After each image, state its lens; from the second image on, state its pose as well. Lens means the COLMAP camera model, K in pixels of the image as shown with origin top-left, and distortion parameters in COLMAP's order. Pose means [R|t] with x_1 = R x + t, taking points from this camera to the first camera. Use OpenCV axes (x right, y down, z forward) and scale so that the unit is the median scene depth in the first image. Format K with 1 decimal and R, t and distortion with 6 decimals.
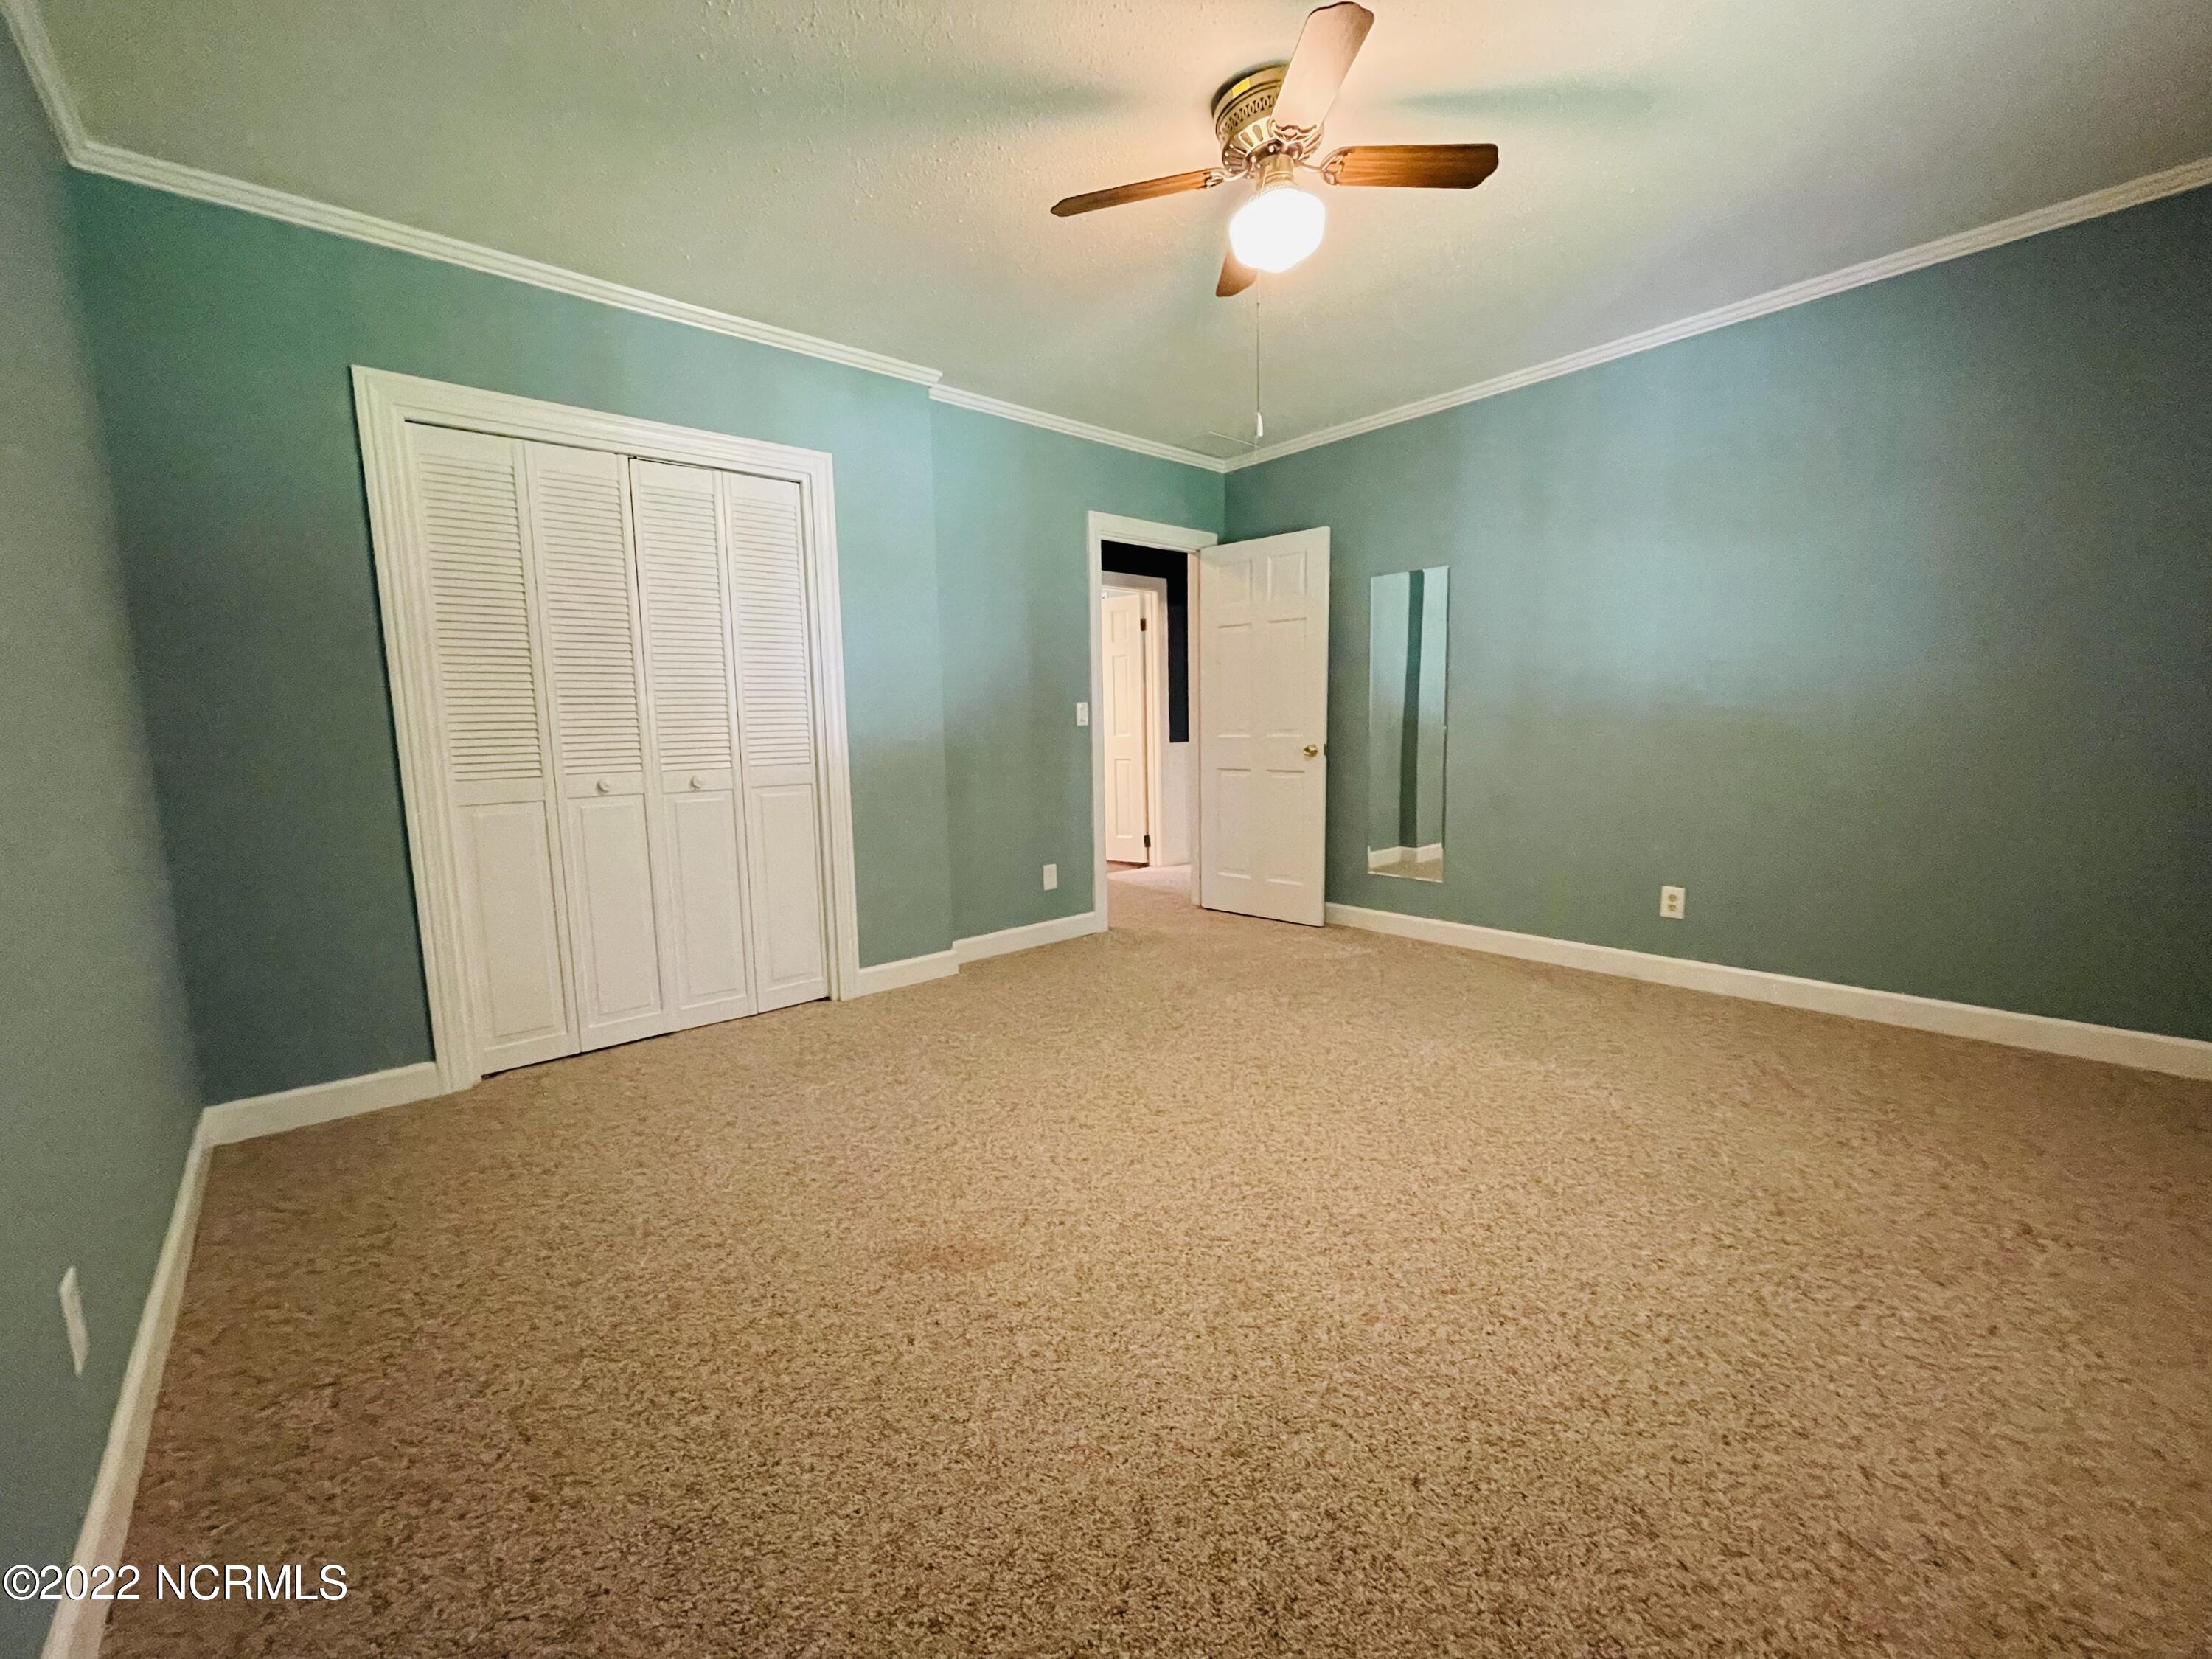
lens RADIAL K [[896.1, 0, 1092.5], [0, 896.1, 821.8], [0, 0, 1]] dist [0.000890, -0.000323]
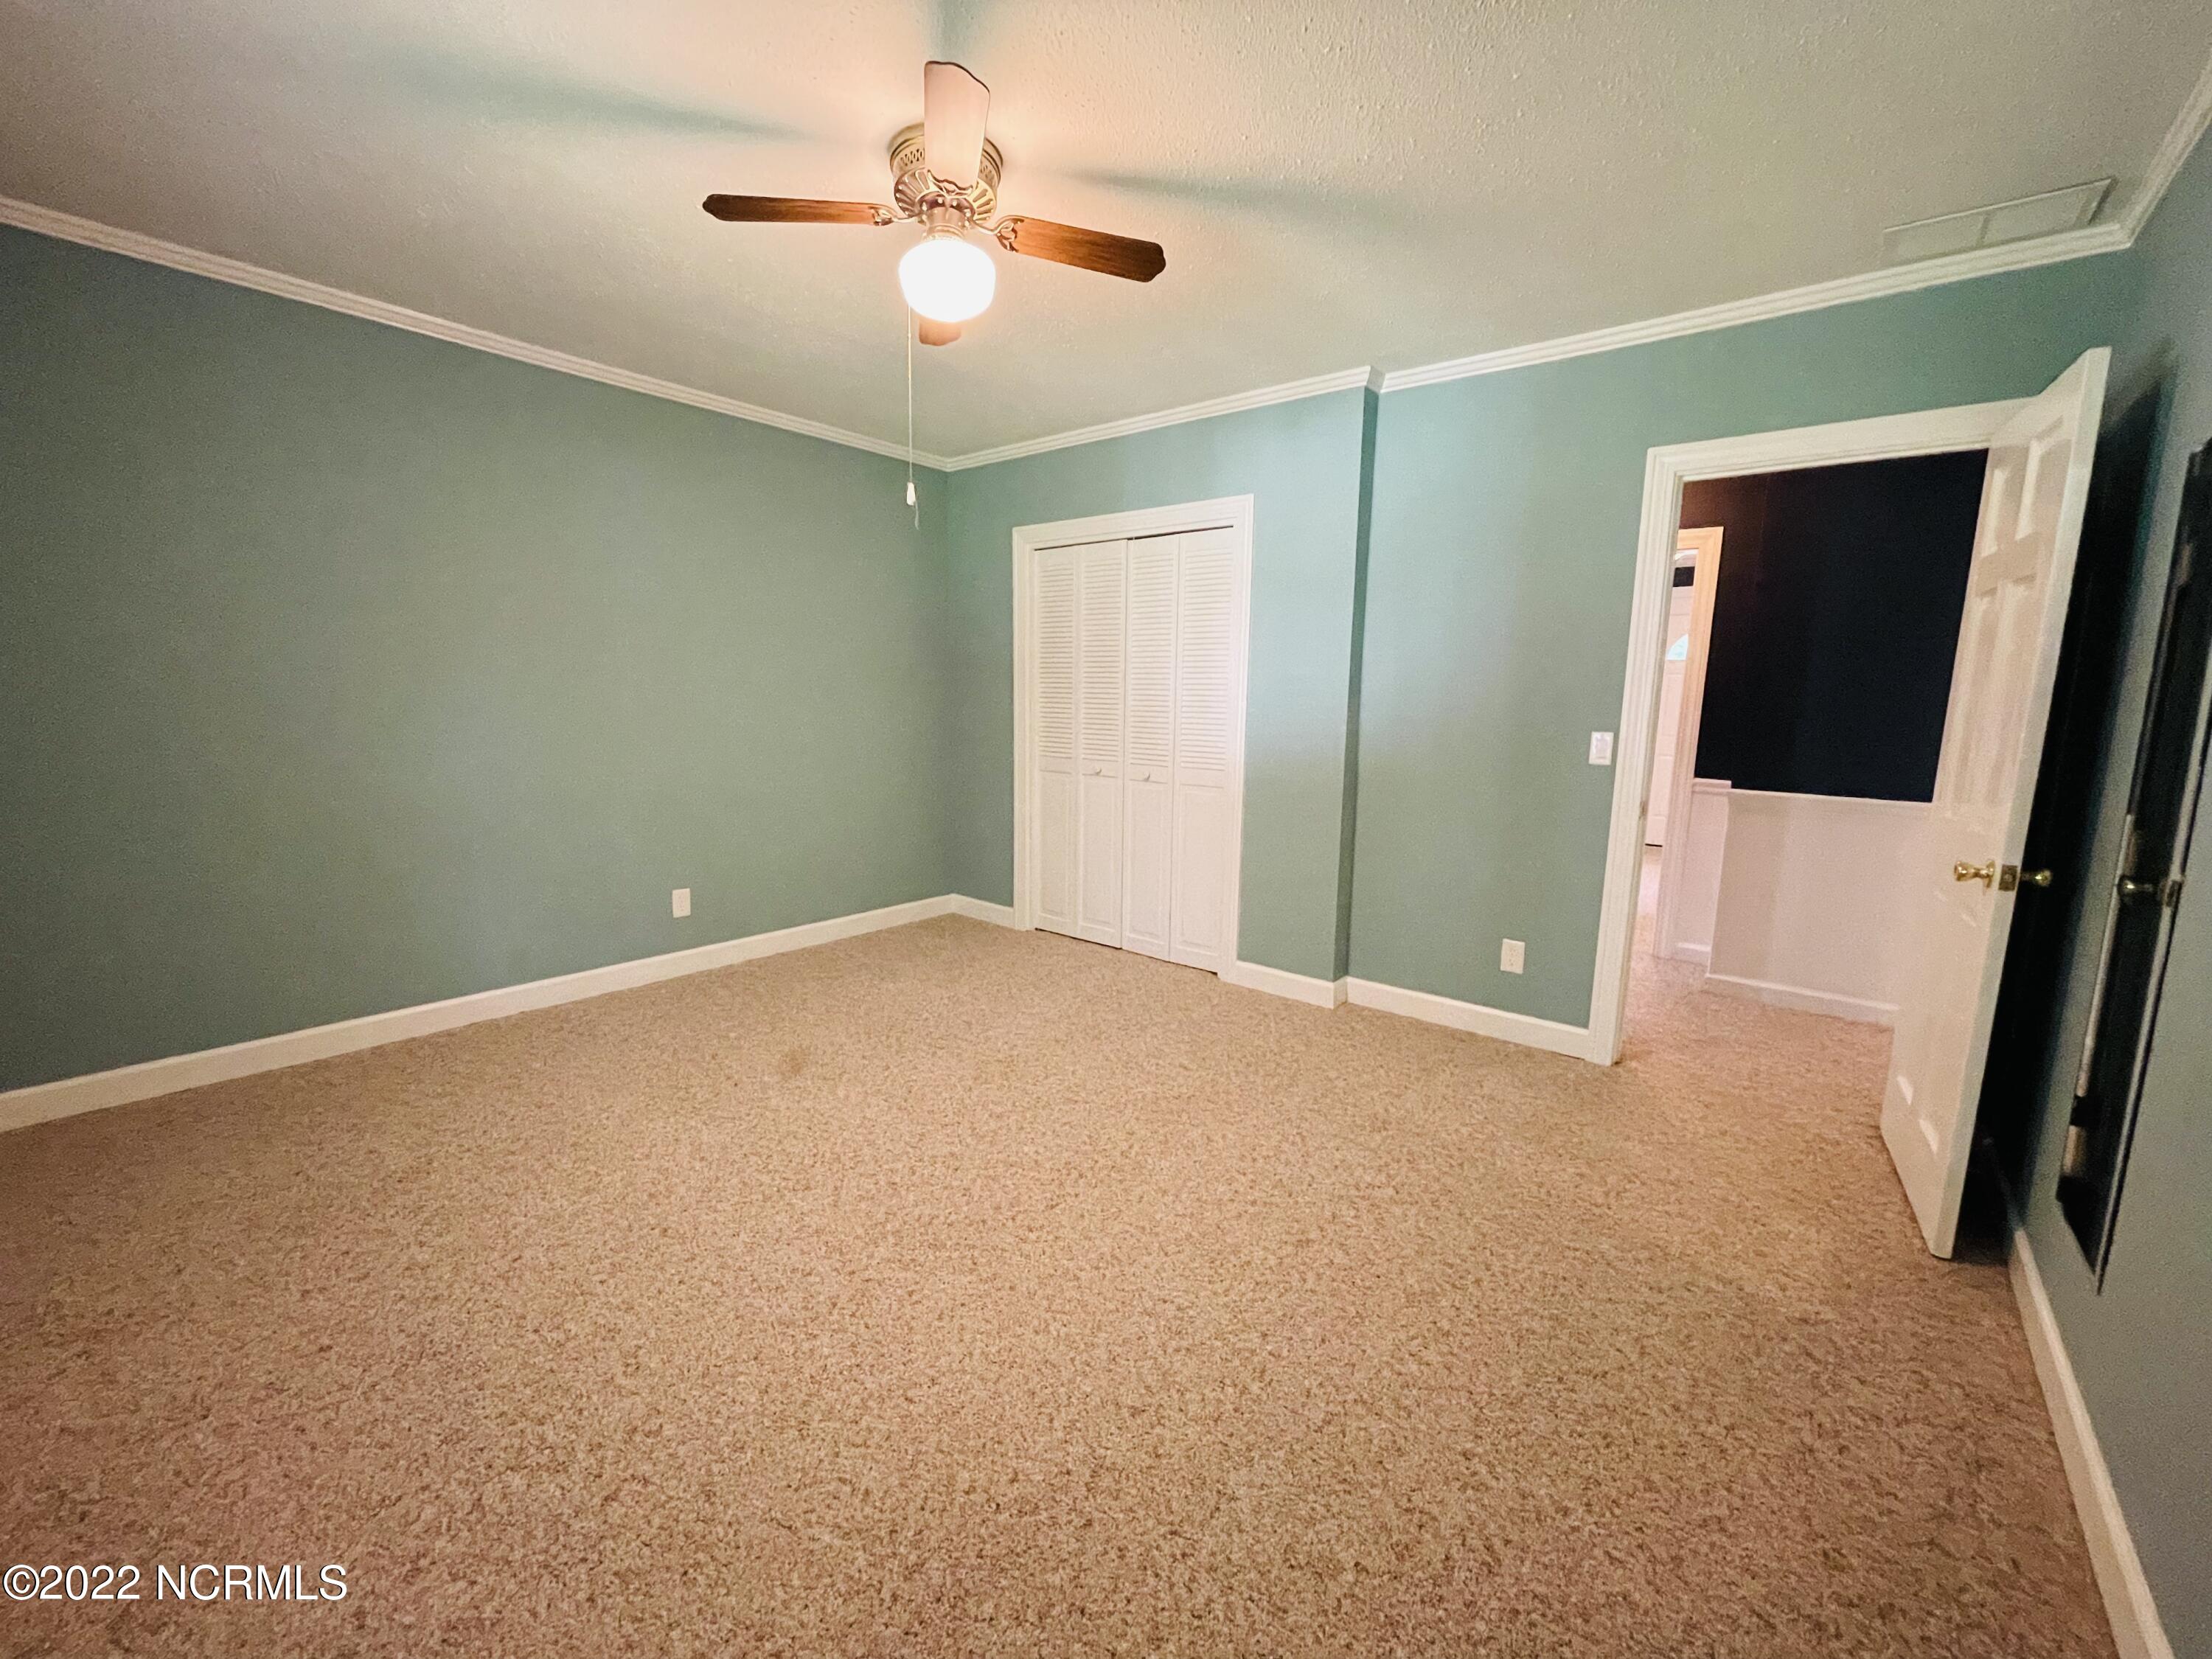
lens RADIAL K [[896.1, 0, 1092.5], [0, 896.1, 821.8], [0, 0, 1]] dist [0.000890, -0.000323]
pose [[0.159369, 0.165984, -0.973165, 0.834053], [-0.133261, 0.980359, 0.145387, -0.153568], [0.978184, 0.106514, 0.178358, 0.672106]]
